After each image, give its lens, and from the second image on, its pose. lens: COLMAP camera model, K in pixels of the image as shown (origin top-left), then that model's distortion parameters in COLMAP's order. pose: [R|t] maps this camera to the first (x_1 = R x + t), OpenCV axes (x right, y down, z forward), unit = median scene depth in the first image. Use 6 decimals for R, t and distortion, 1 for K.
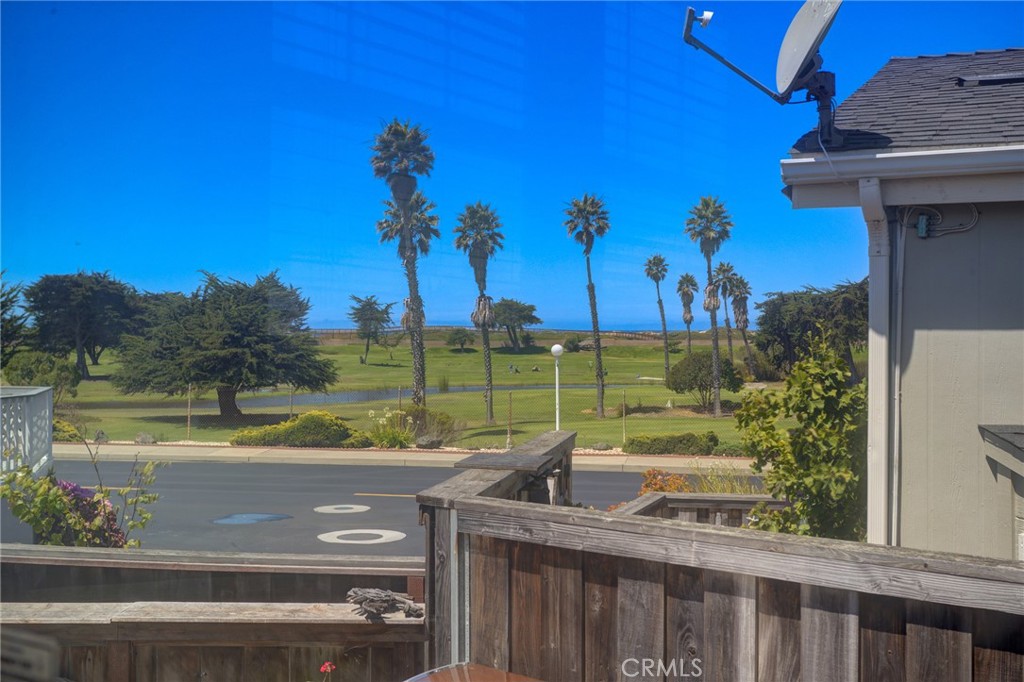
lens RADIAL K [[1123.6, 0, 510.1], [0, 1123.6, 349.0], [0, 0, 1]] dist [0.014729, 0.000000]
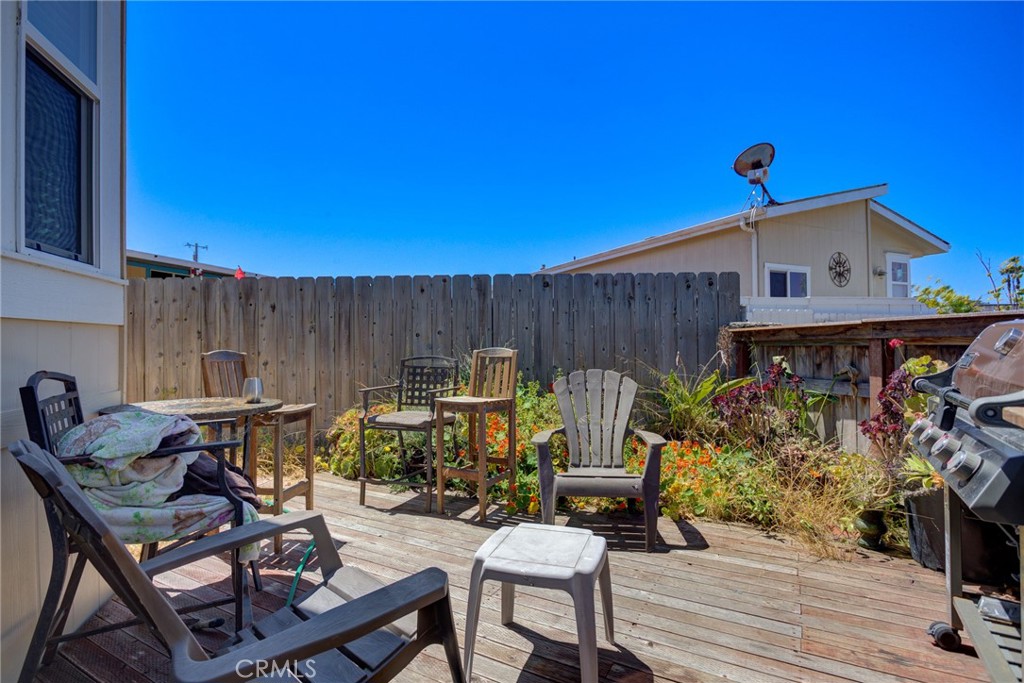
lens RADIAL K [[497.9, 0, 514.2], [0, 497.9, 341.7], [0, 0, 1]] dist [-0.014165, 0.004691]
pose [[0.155982, -0.009229, -0.987717, 0.211715], [-0.004580, 0.999939, -0.010067, 0.273917], [0.987749, 0.006094, 0.155930, 0.447145]]
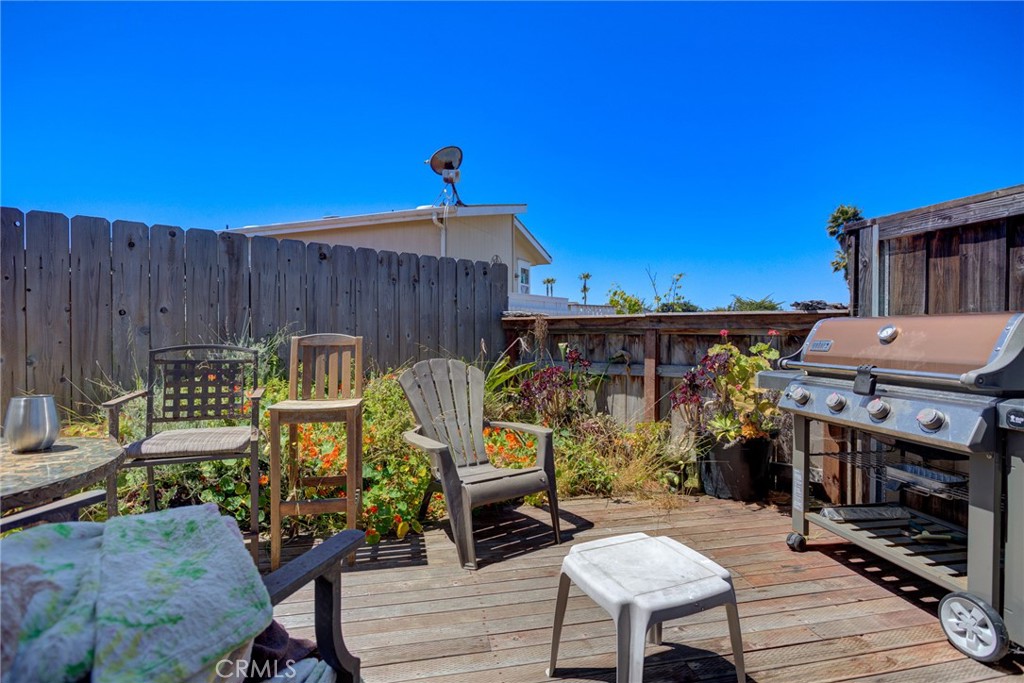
lens RADIAL K [[497.9, 0, 510.9], [0, 497.9, 339.7], [0, 0, 1]] dist [-0.014165, 0.004691]
pose [[0.771318, 0.012972, -0.636318, -0.006824], [-0.012017, 0.999911, 0.005819, 0.276843], [0.636337, 0.003158, 0.771405, 0.233447]]
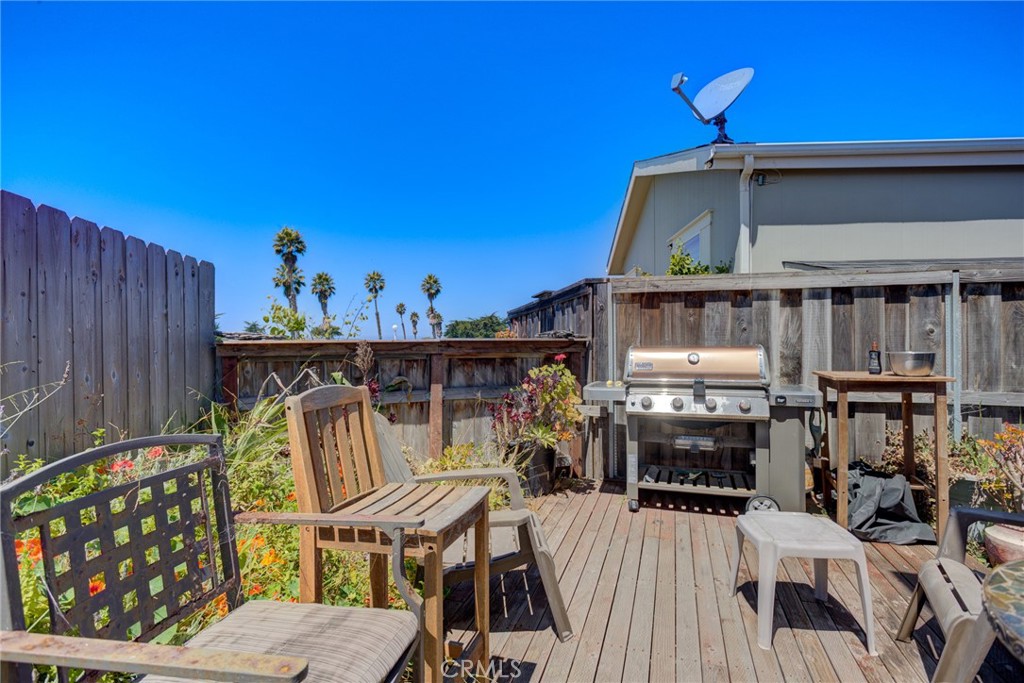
lens RADIAL K [[501.8, 0, 511.5], [0, 501.8, 335.5], [0, 0, 1]] dist [-0.016855, 0.006839]
pose [[0.935221, -0.000549, 0.354064, -0.529721], [0.010103, 0.999633, -0.025134, 0.253229], [-0.353920, 0.027083, 0.934883, 0.192213]]
